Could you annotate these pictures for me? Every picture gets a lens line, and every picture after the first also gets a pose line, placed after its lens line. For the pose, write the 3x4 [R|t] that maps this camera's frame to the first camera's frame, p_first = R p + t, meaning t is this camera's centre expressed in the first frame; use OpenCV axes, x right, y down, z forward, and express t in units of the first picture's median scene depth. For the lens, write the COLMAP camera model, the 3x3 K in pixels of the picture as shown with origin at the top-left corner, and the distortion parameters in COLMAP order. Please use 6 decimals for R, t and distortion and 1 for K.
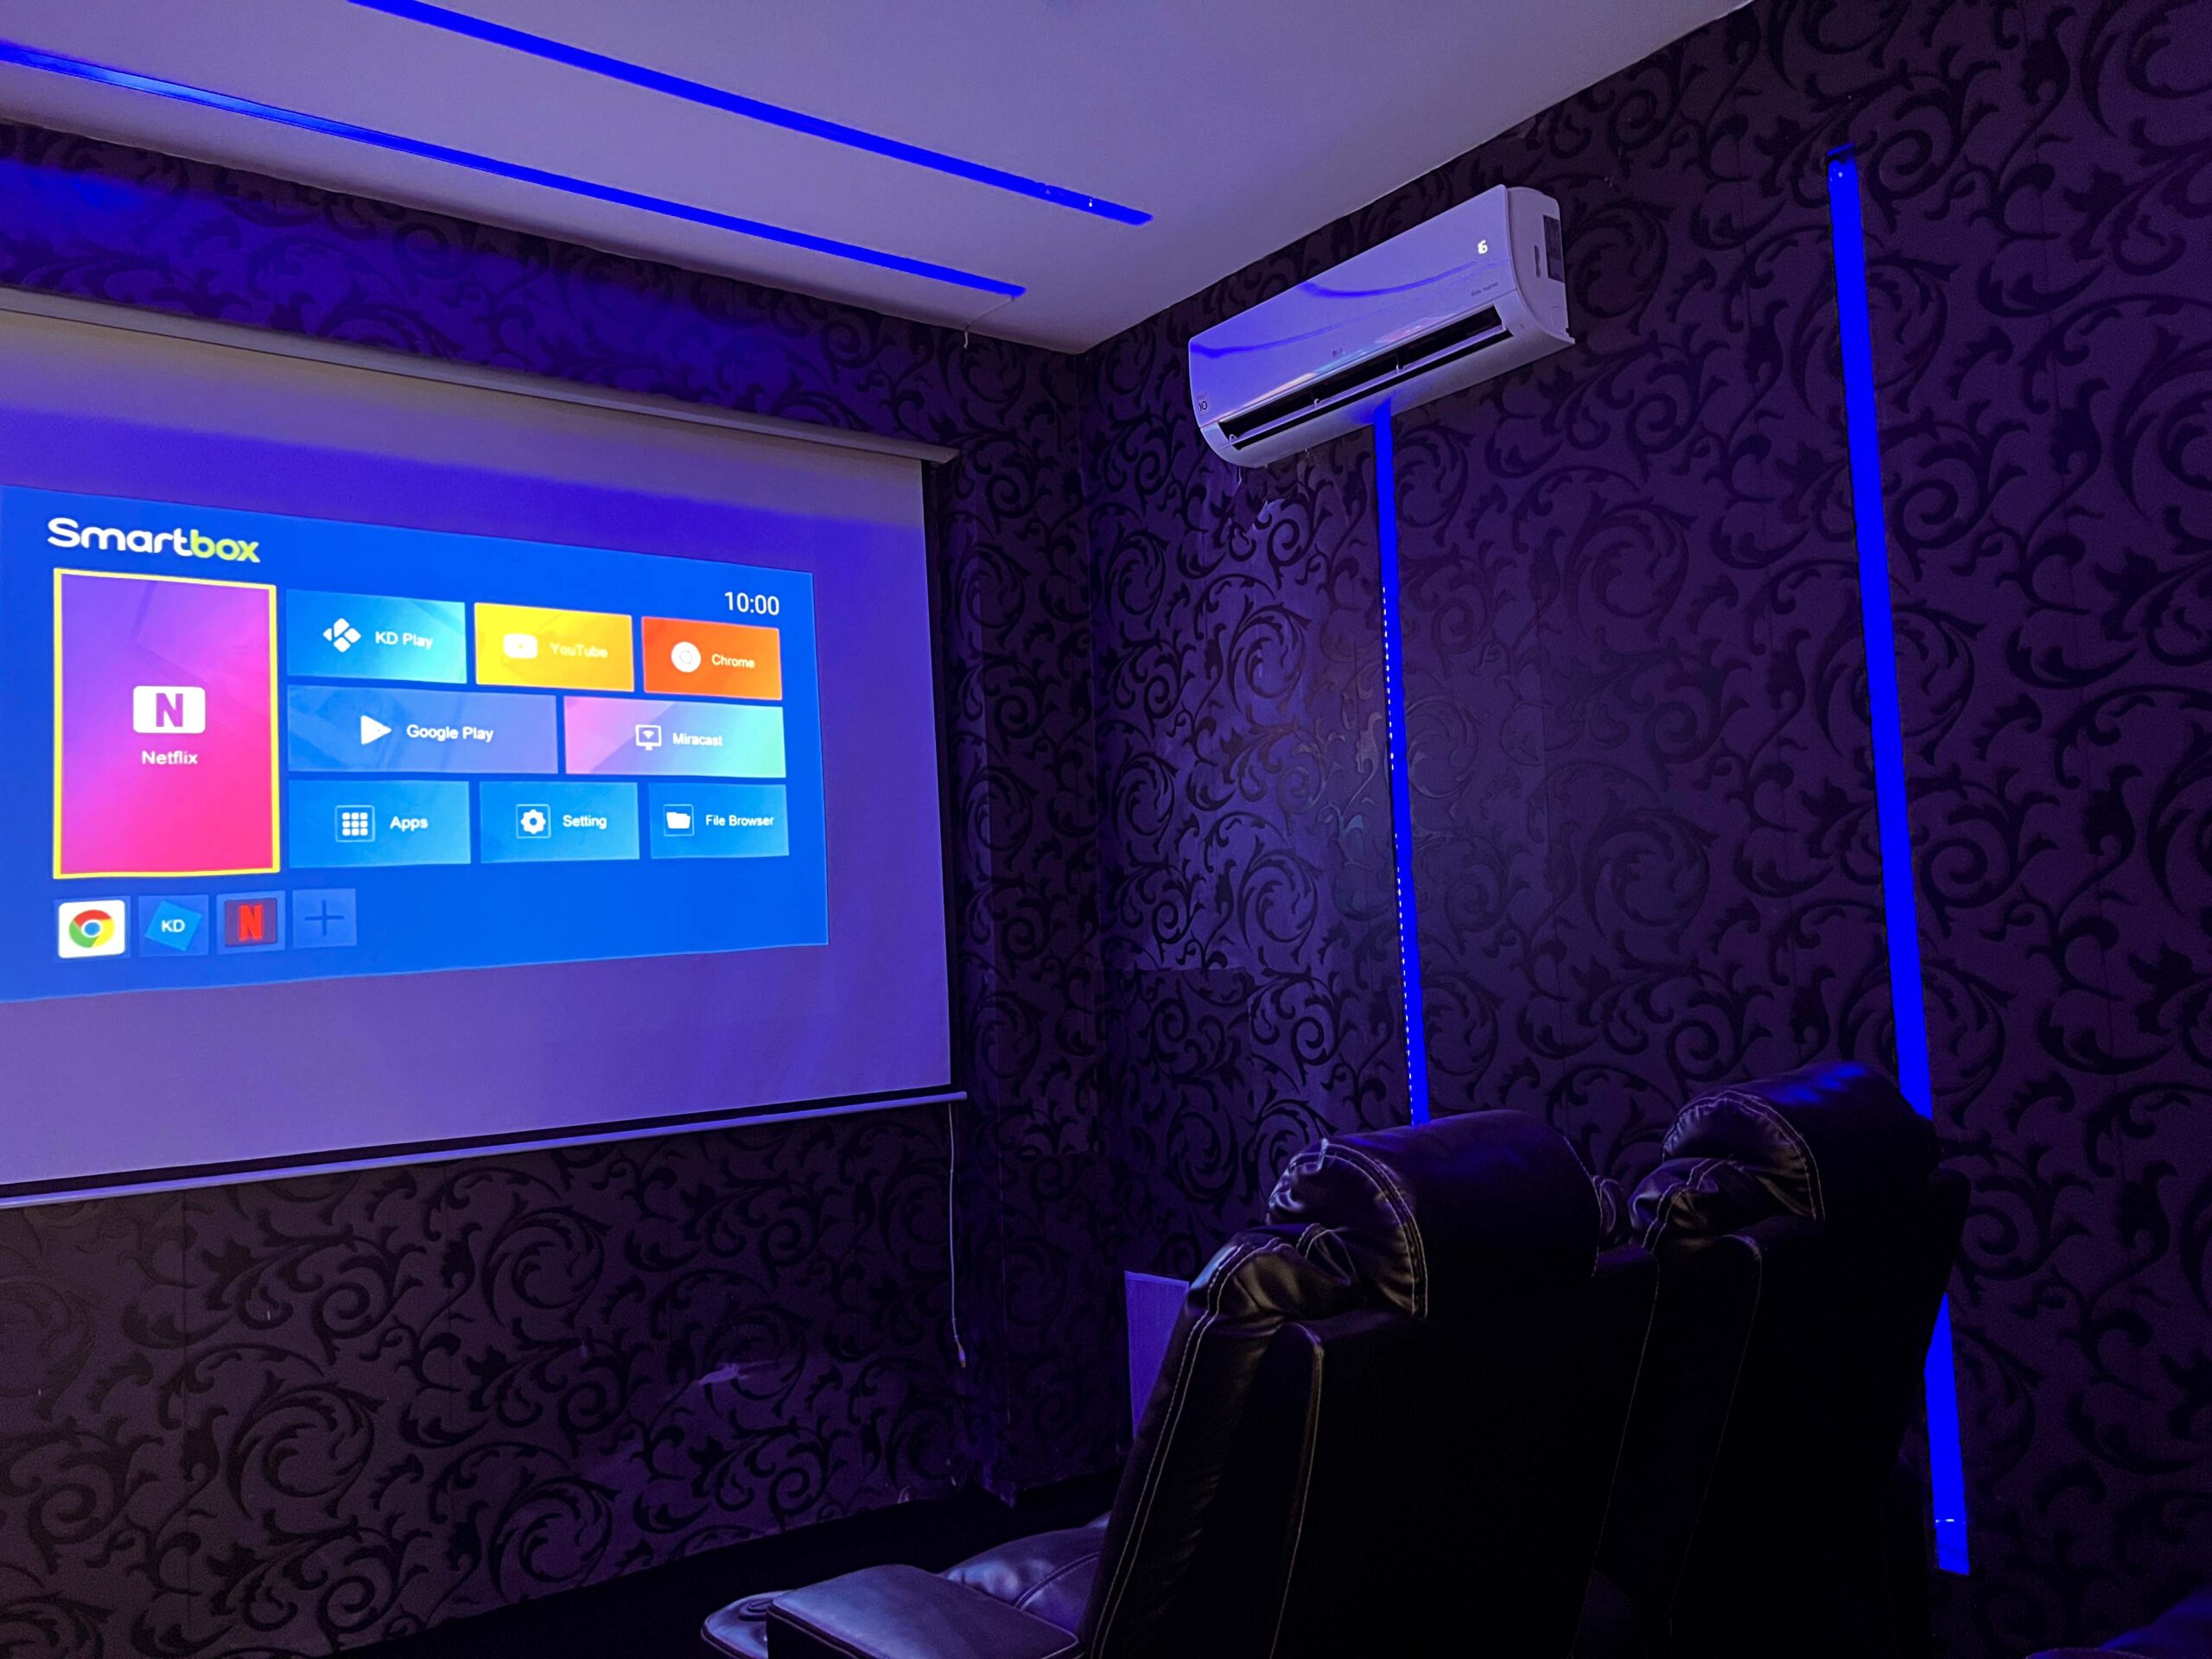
lens RADIAL K [[1666.6, 0, 1123.7], [0, 1666.6, 859.2], [0, 0, 1]] dist [0.041302, -0.050343]
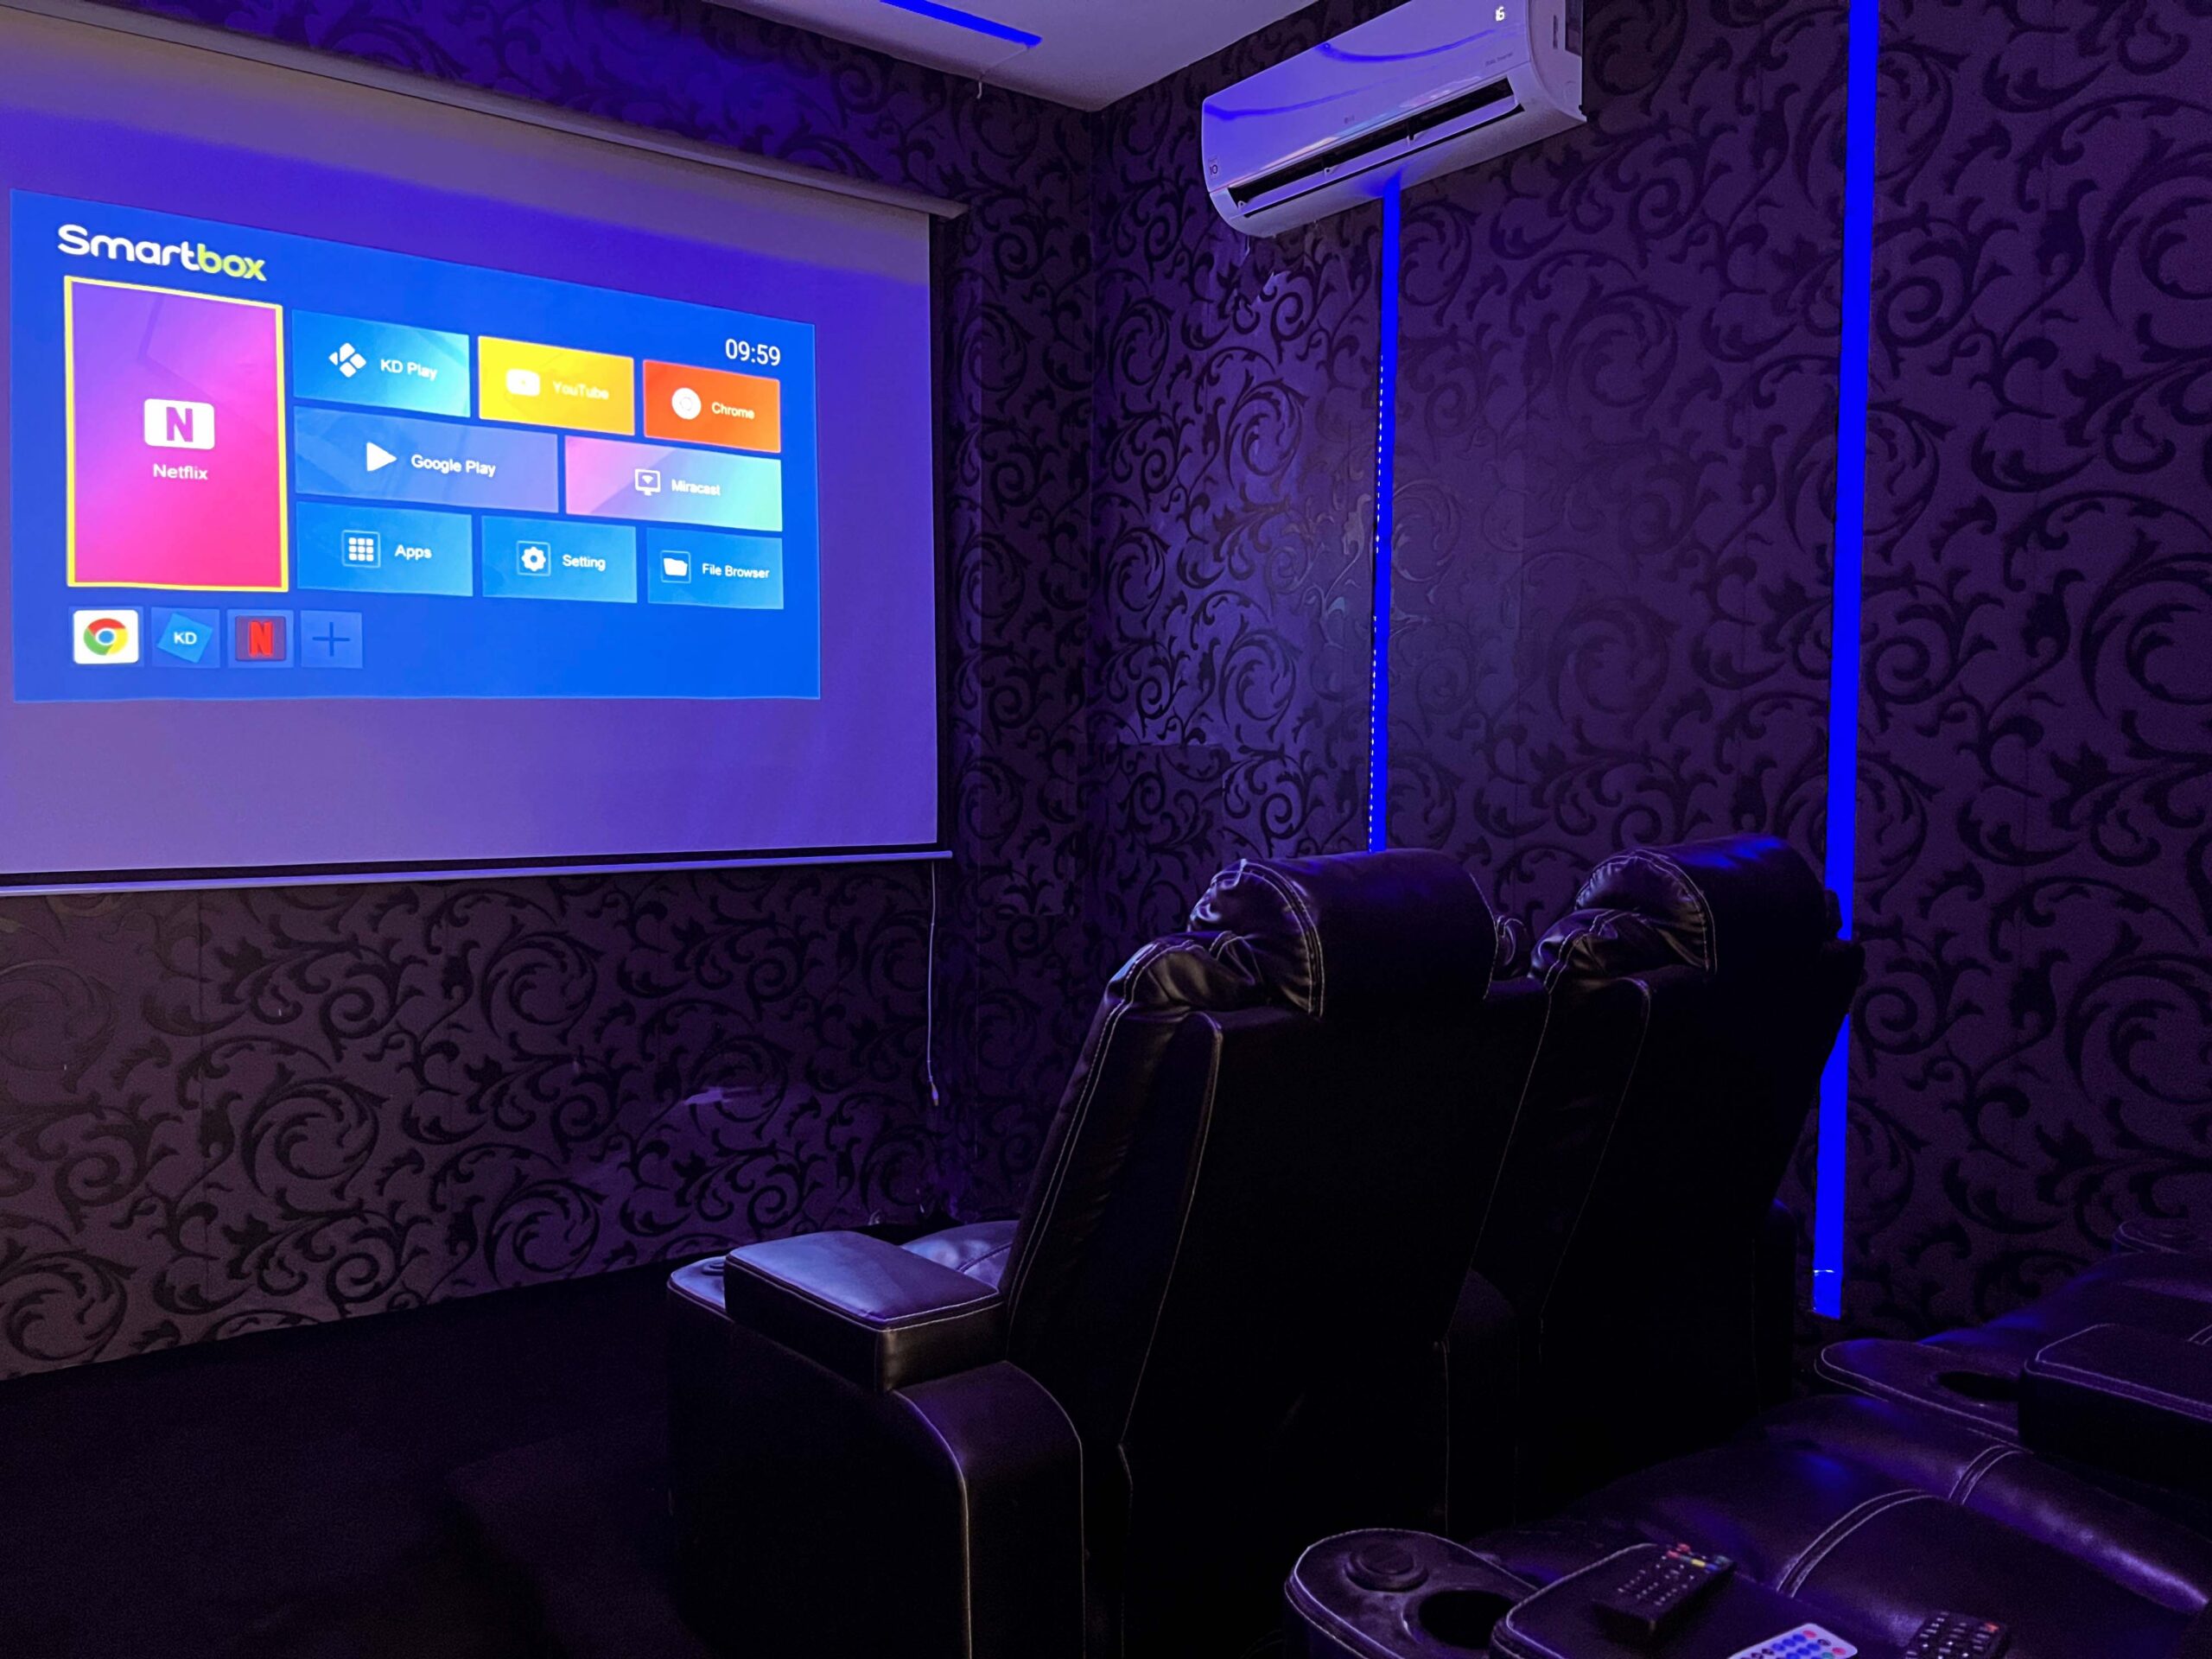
lens RADIAL K [[1666.6, 0, 1115.2], [0, 1666.6, 853.2], [0, 0, 1]] dist [0.041302, -0.050343]
pose [[0.998513, 0.054144, -0.006328, 0.019951], [-0.053047, 0.991841, 0.115924, 0.020088], [0.012552, -0.115416, 0.993238, -0.036078]]
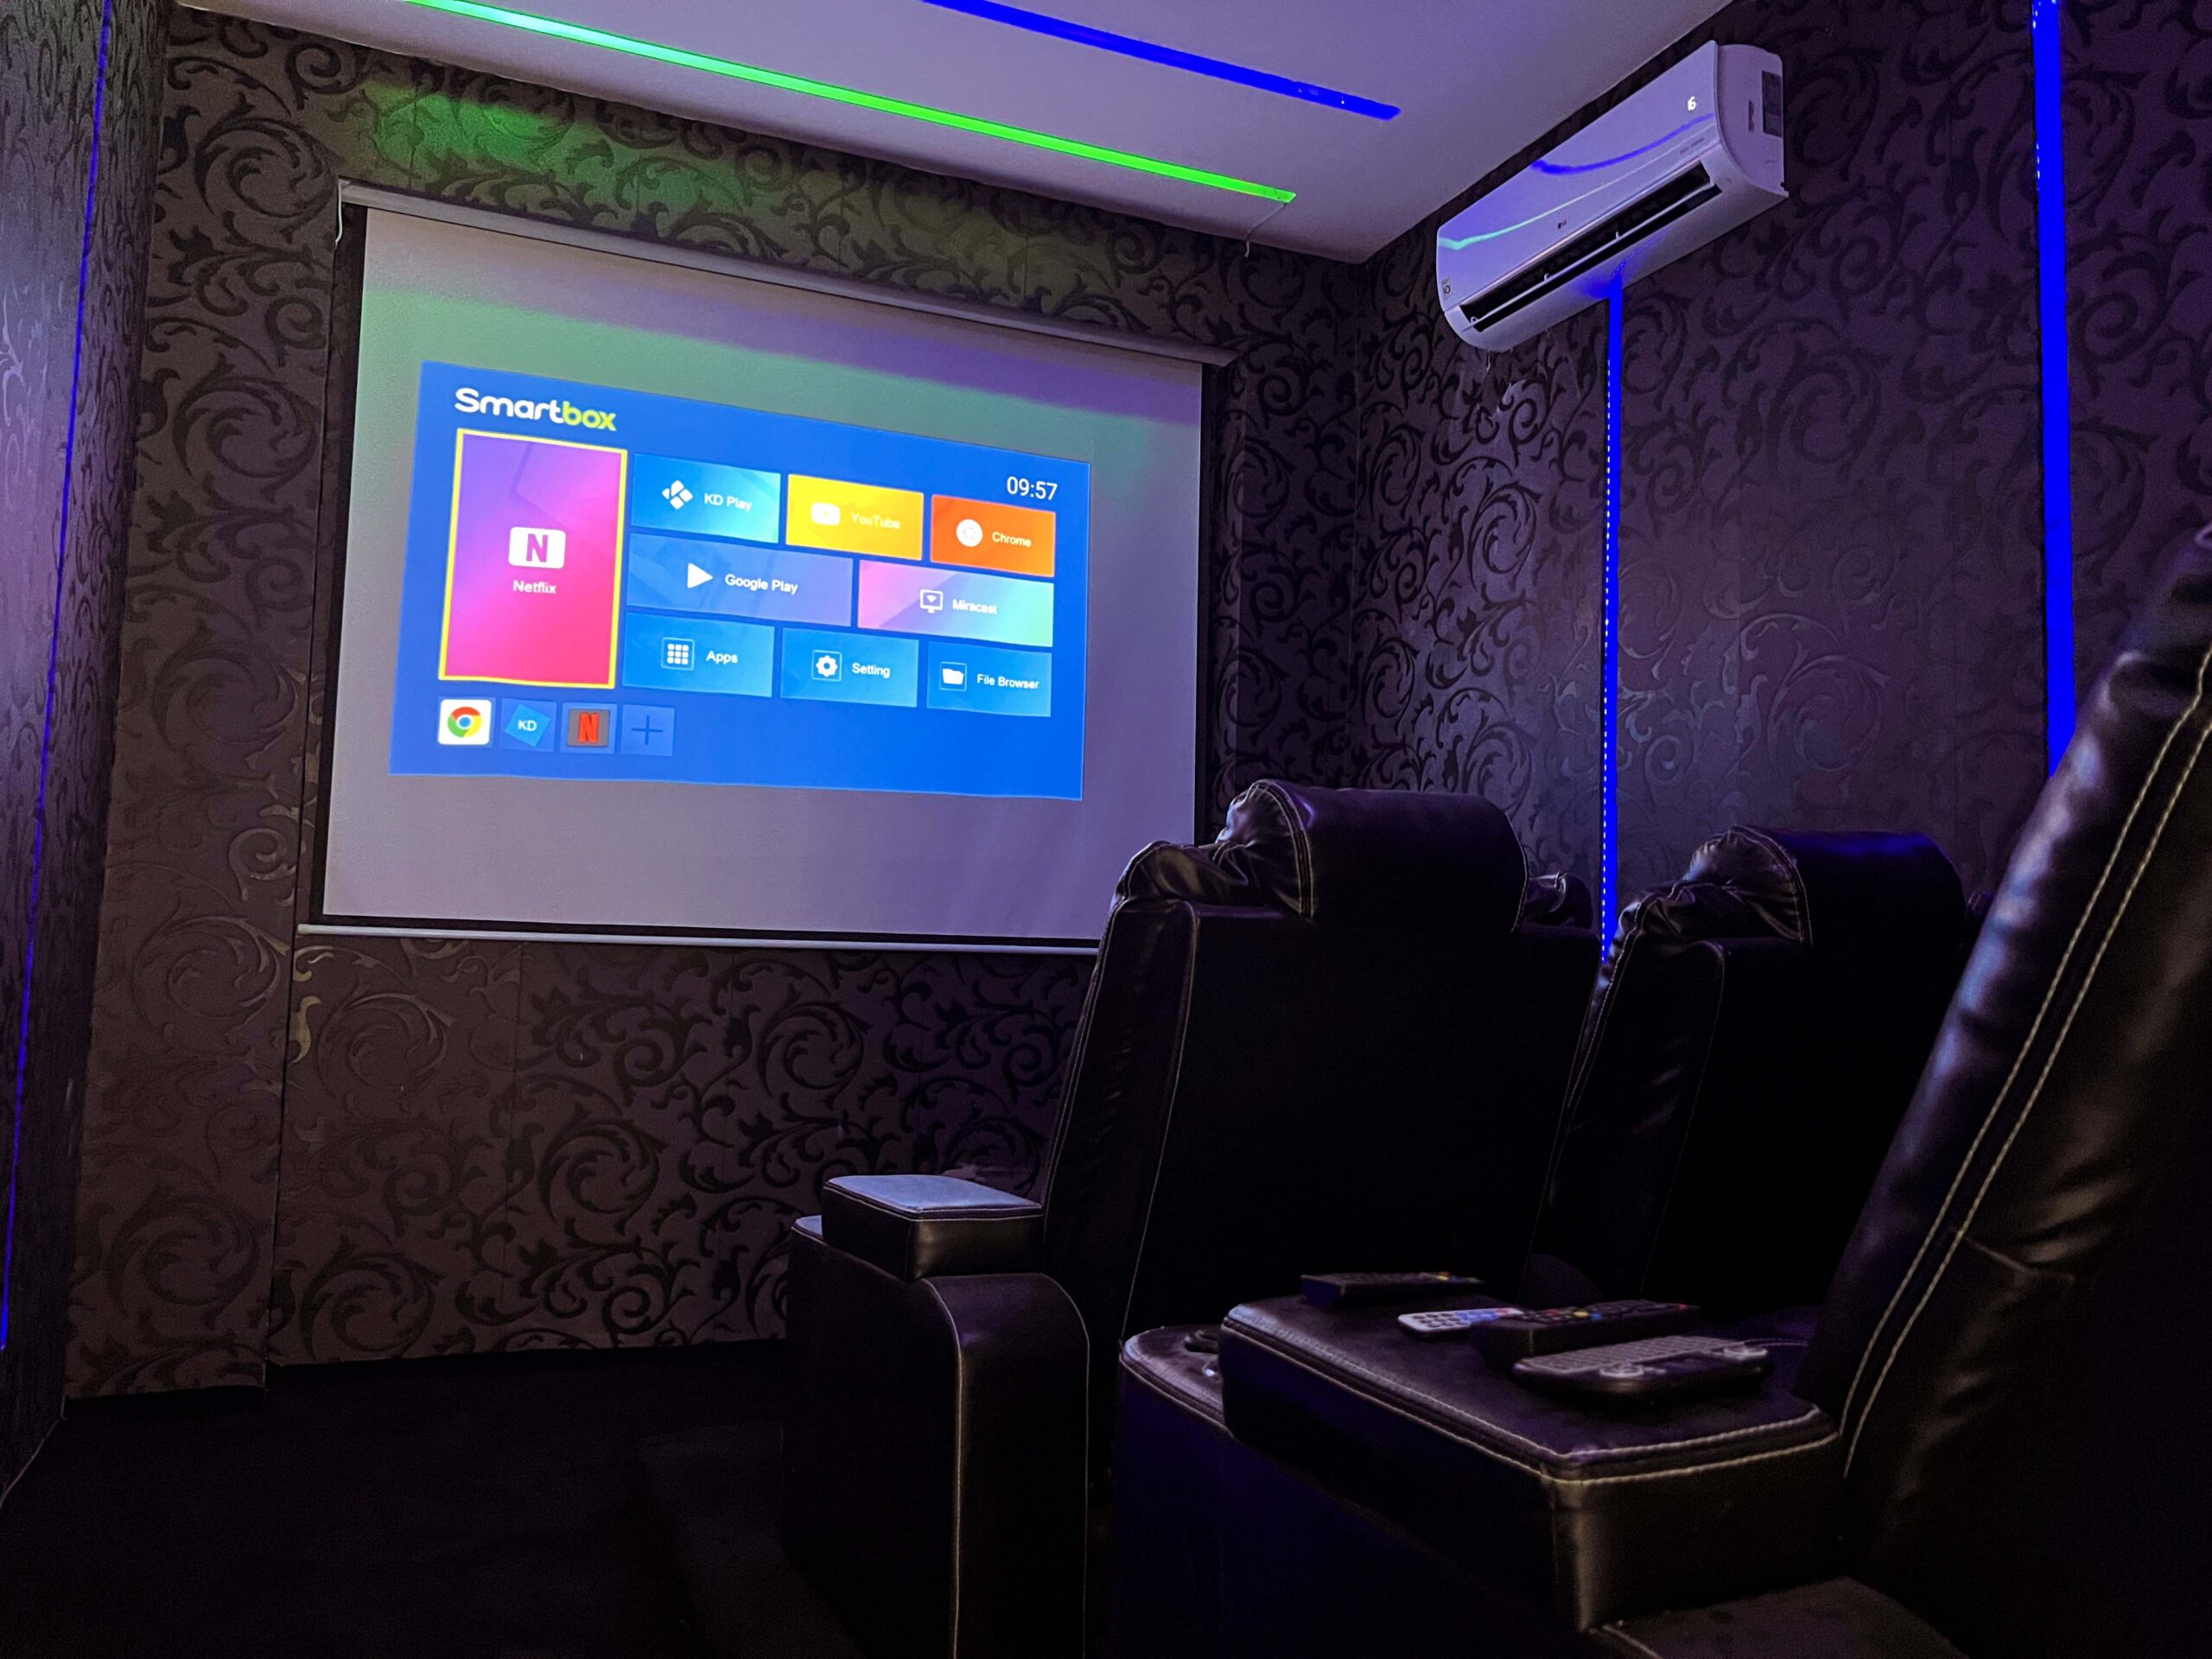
lens RADIAL K [[1666.6, 0, 1121.5], [0, 1666.6, 839.8], [0, 0, 1]] dist [0.041302, -0.050343]
pose [[0.967019, 0.053945, -0.248925, 0.146610], [-0.058259, 0.998252, -0.009990, 0.104803], [0.247951, 0.024163, 0.968471, -0.059835]]
